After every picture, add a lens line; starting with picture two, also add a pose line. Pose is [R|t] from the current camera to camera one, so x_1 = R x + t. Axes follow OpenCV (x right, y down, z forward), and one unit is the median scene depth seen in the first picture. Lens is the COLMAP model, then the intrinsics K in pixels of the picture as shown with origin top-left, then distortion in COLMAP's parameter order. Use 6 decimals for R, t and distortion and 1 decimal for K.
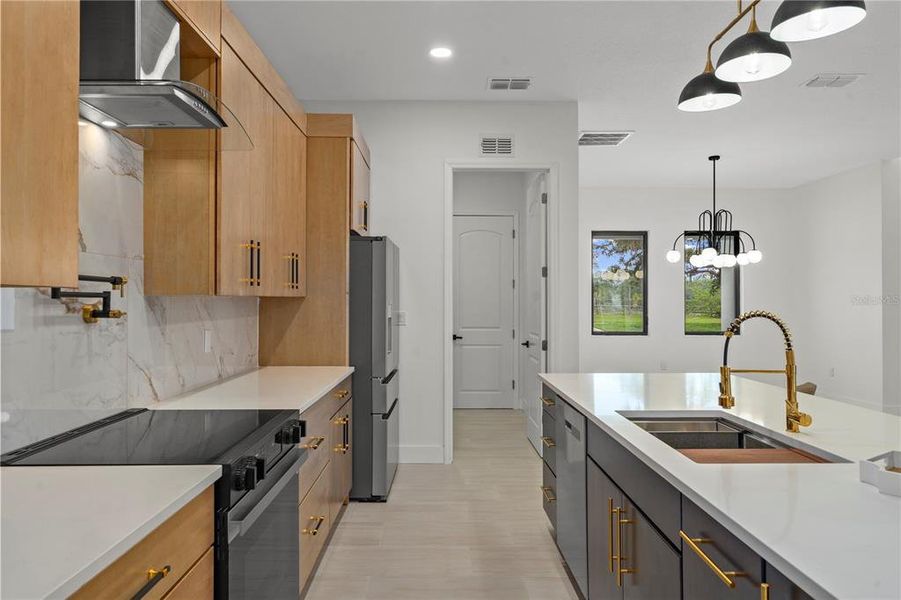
lens RADIAL K [[592.8, 0, 454.3], [0, 592.8, 299.8], [0, 0, 1]] dist [-0.003150, 0.000532]
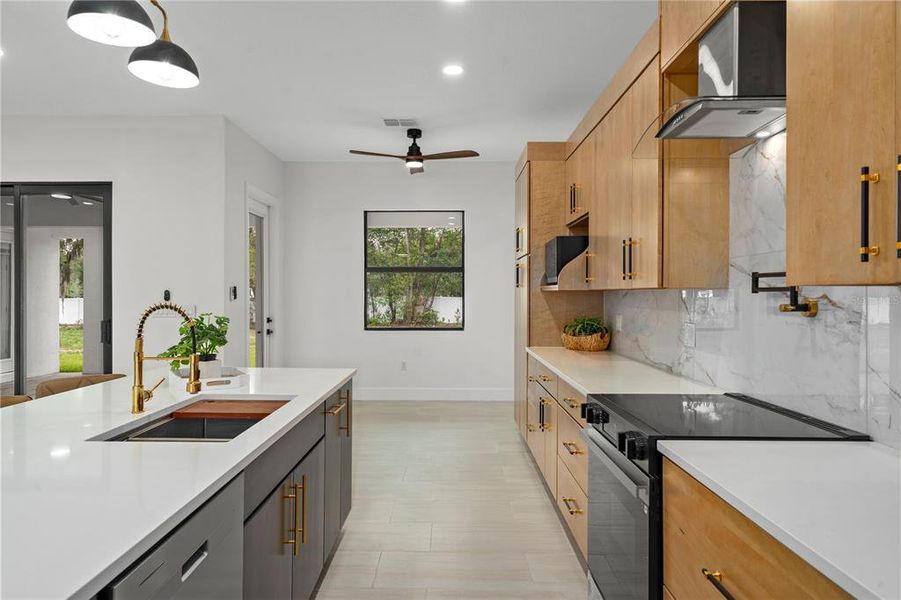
lens RADIAL K [[557.8, 0, 451.0], [0, 557.8, 296.0], [0, 0, 1]] dist [0.000281, 0.001165]
pose [[-0.999932, -0.000865, 0.011618, -0.012581], [-0.000900, 0.999995, -0.003032, 0.003705], [-0.011615, -0.003042, -0.999928, 0.827791]]
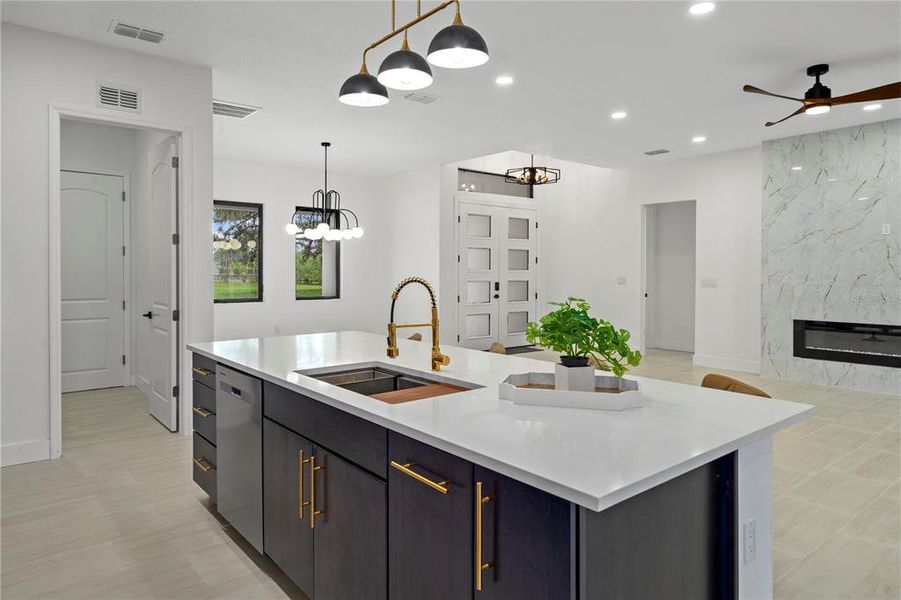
lens RADIAL K [[557.8, 0, 447.4], [0, 557.8, 278.9], [0, 0, 1]] dist [0.000281, 0.001165]
pose [[0.780639, -0.007928, 0.624932, -0.074257], [-0.003663, 0.999844, 0.017260, 0.000617], [-0.624971, -0.015763, 0.780489, 0.017266]]
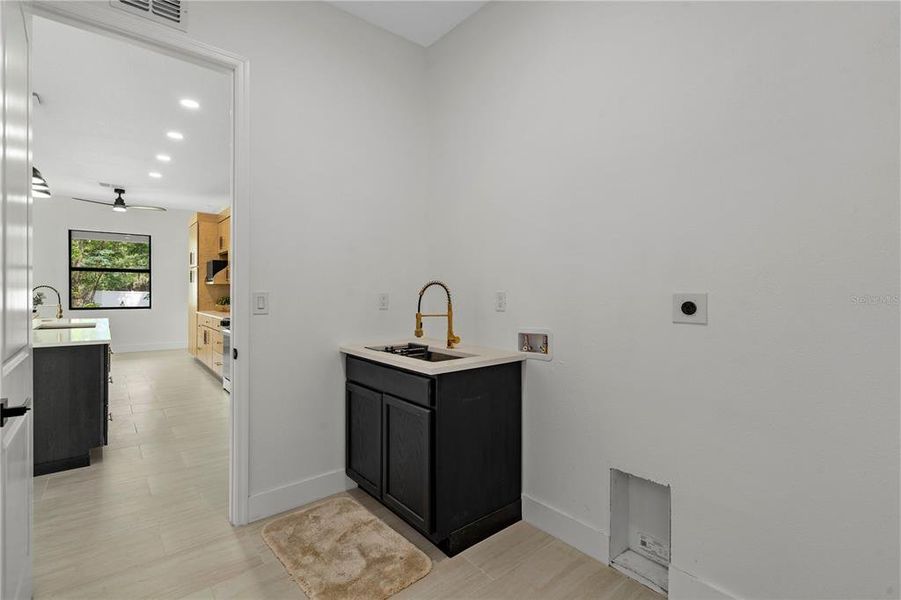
lens RADIAL K [[417.1, 0, 451.8], [0, 417.1, 292.8], [0, 0, 1]] dist [0.001874, -0.000257]
pose [[-0.779875, 0.000088, -0.625936, 0.087877], [-0.000496, 1.000000, 0.000758, 0.020144], [0.625936, 0.000902, -0.779874, 1.578130]]
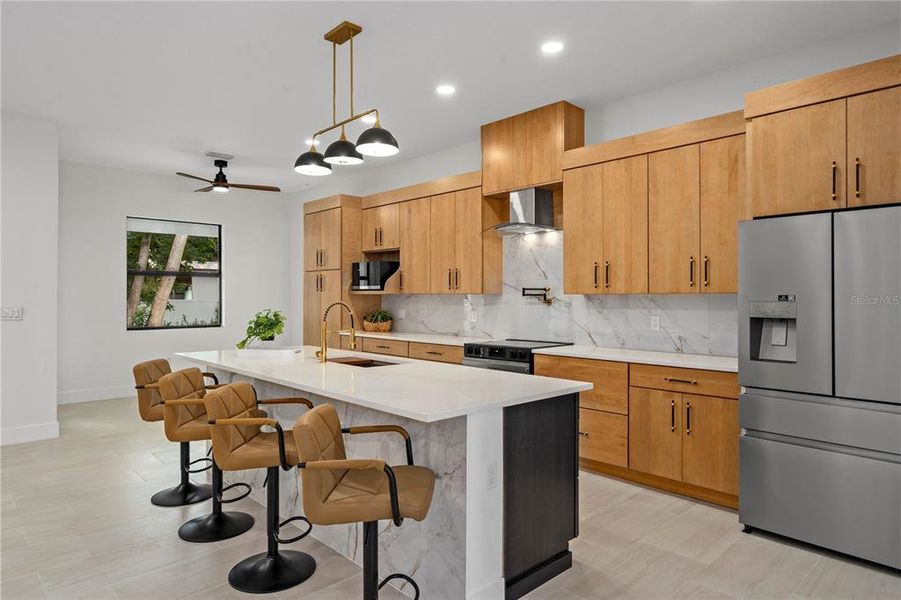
lens RADIAL K [[557.8, 0, 435.1], [0, 557.8, 303.0], [0, 0, 1]] dist [0.000281, 0.001165]
pose [[-0.745797, 0.003762, -0.666162, 0.630707], [0.000602, 0.999987, 0.004973, 0.007619], [0.666172, 0.003307, -0.745790, 1.091854]]
